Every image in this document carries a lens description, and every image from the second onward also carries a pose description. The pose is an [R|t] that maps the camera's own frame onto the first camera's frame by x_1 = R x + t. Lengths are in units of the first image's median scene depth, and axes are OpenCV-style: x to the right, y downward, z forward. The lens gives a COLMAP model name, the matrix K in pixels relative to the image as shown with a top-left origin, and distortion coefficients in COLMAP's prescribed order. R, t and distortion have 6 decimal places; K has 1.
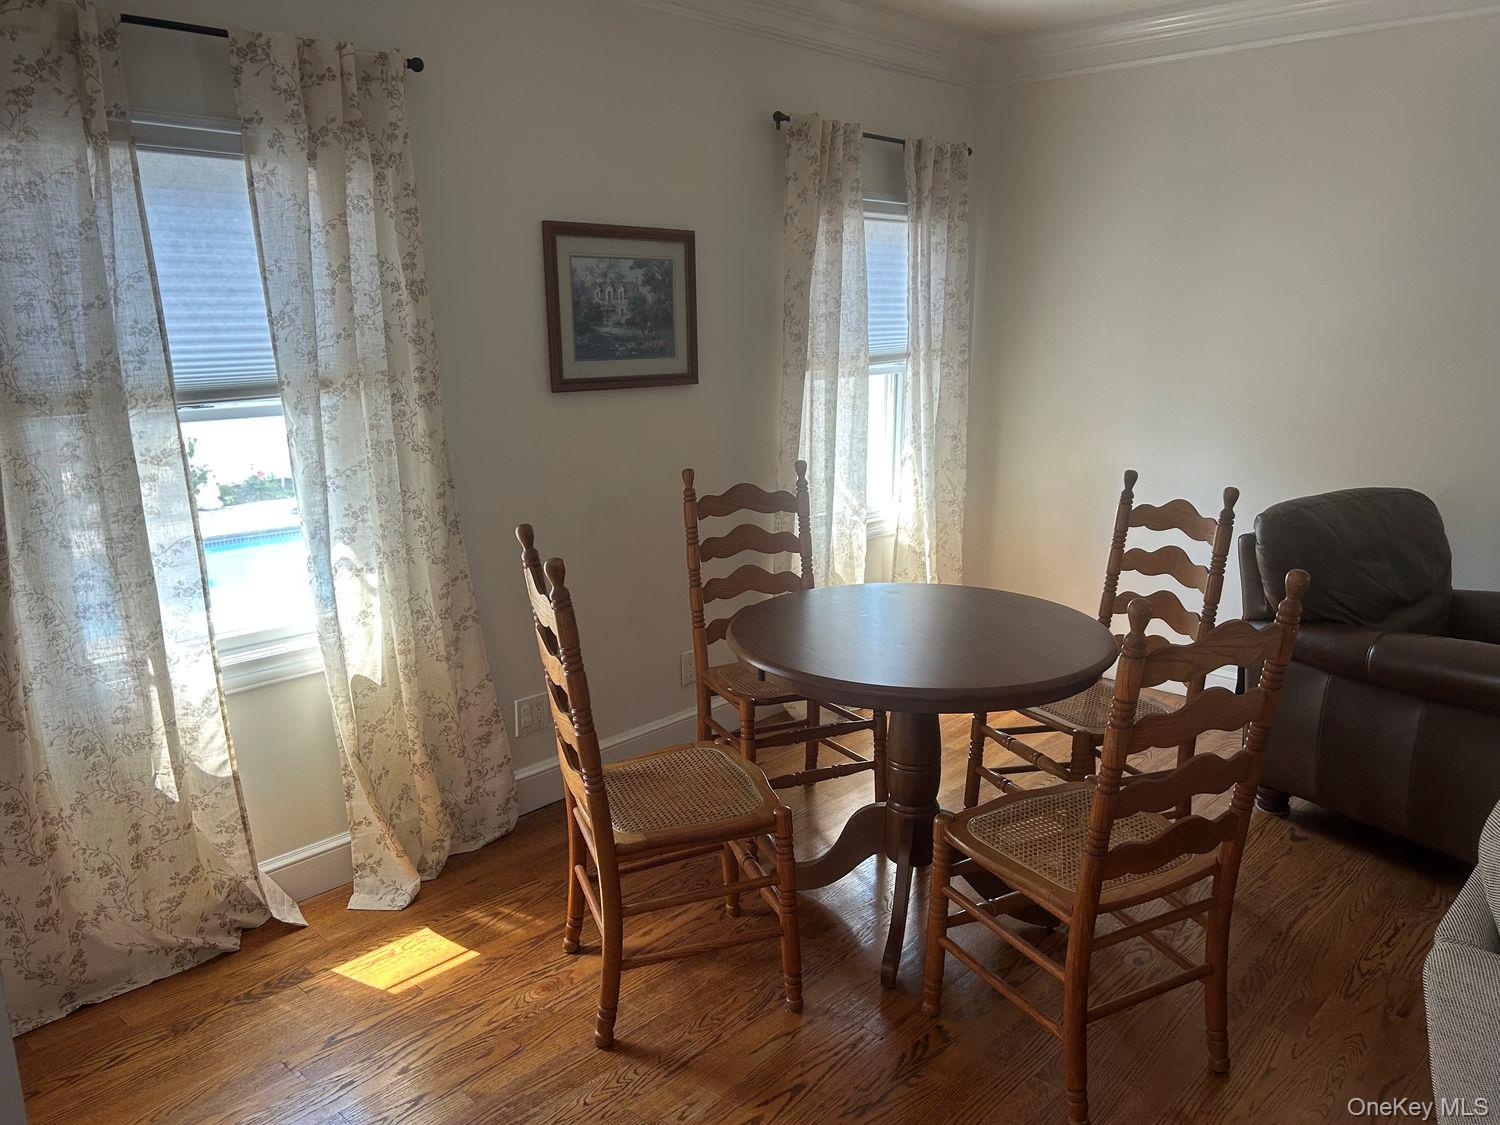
lens RADIAL K [[1125.8, 0, 748.0], [0, 1125.8, 561.4], [0, 0, 1]] dist [0.071095, -0.087867]
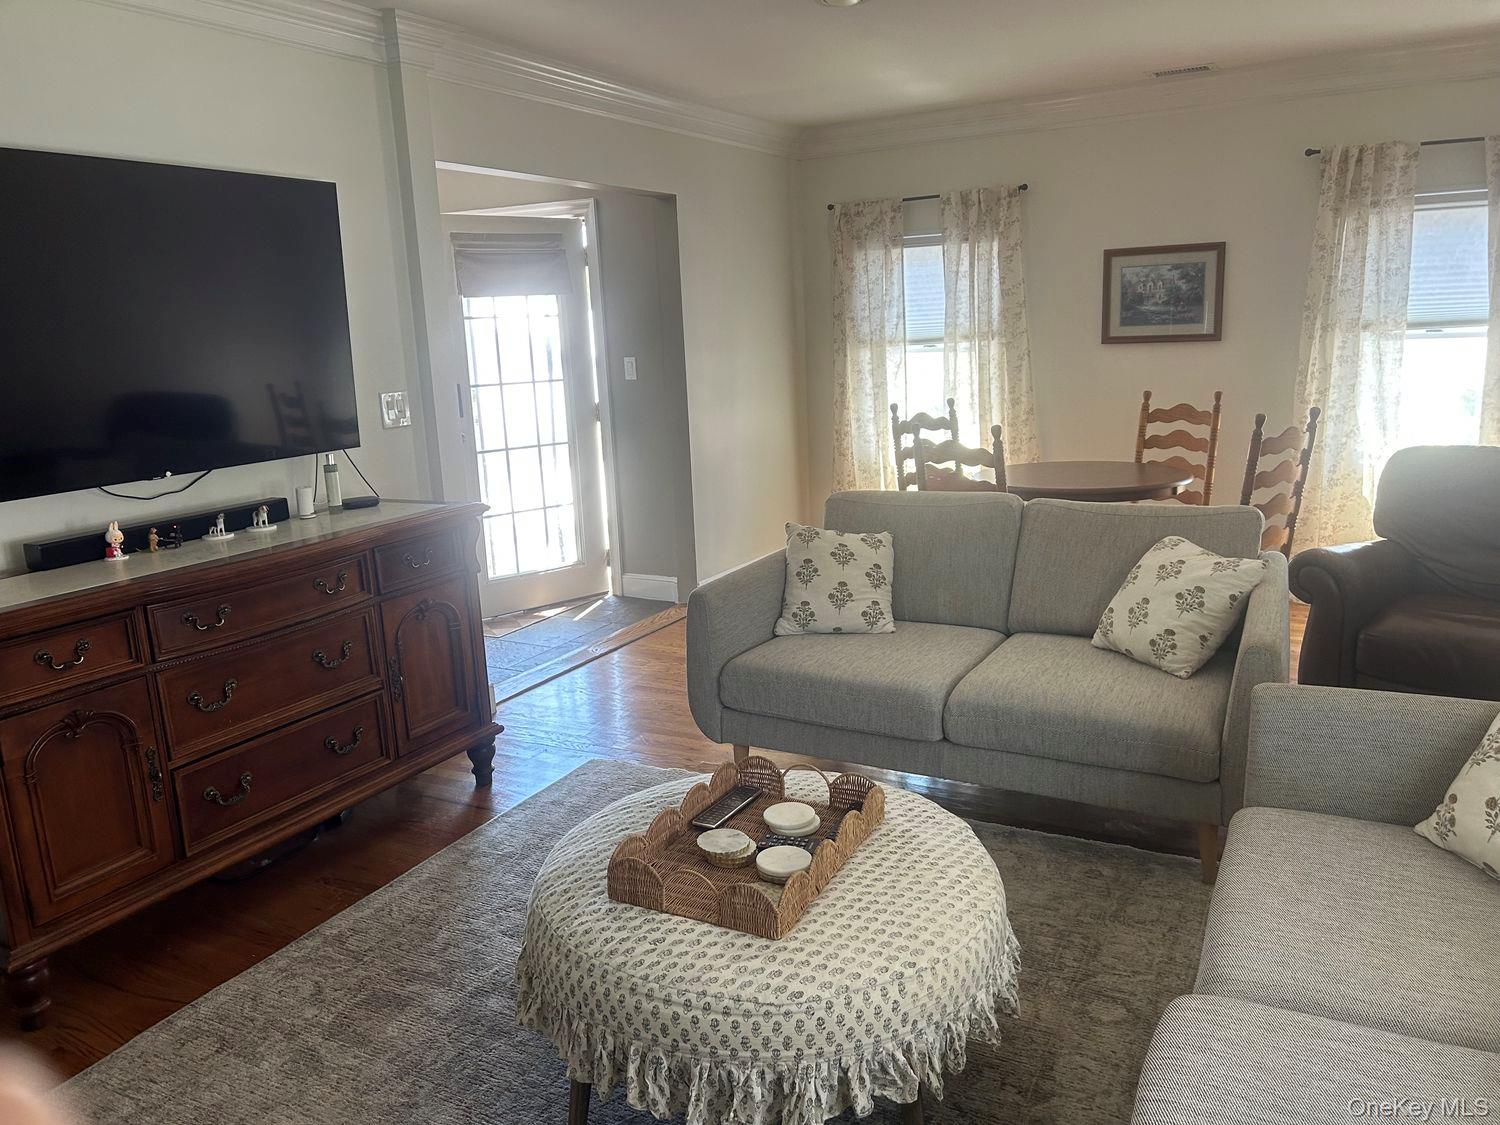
lens RADIAL K [[1125.8, 0, 748.9], [0, 1125.8, 553.2], [0, 0, 1]] dist [0.071095, -0.087867]
pose [[0.253237, 0.186174, -0.949321, 1.434169], [-0.173798, 0.974097, 0.144671, 0.010761], [0.951664, 0.128354, 0.279034, 0.003796]]
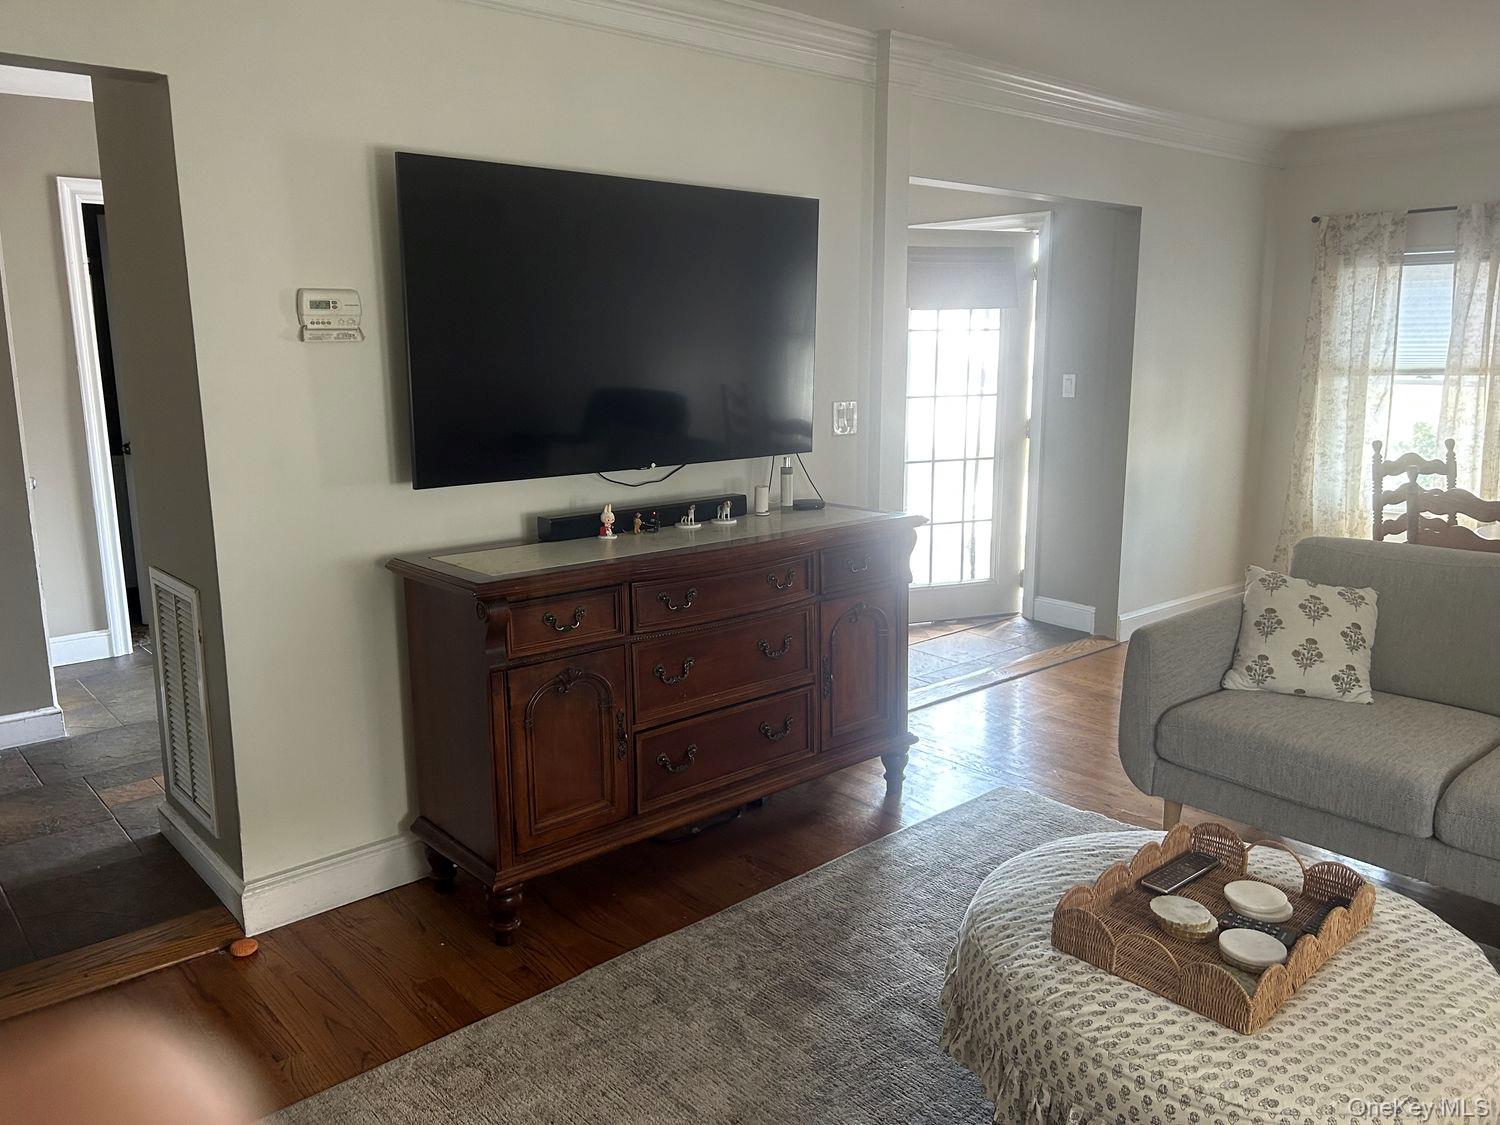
lens RADIAL K [[1125.8, 0, 750.4], [0, 1125.8, 549.6], [0, 0, 1]] dist [0.071095, -0.087867]
pose [[-0.093775, 0.183431, -0.978550, 1.420454], [-0.217714, 0.955314, 0.199939, 0.015199], [0.971497, 0.231793, -0.049649, -0.040775]]
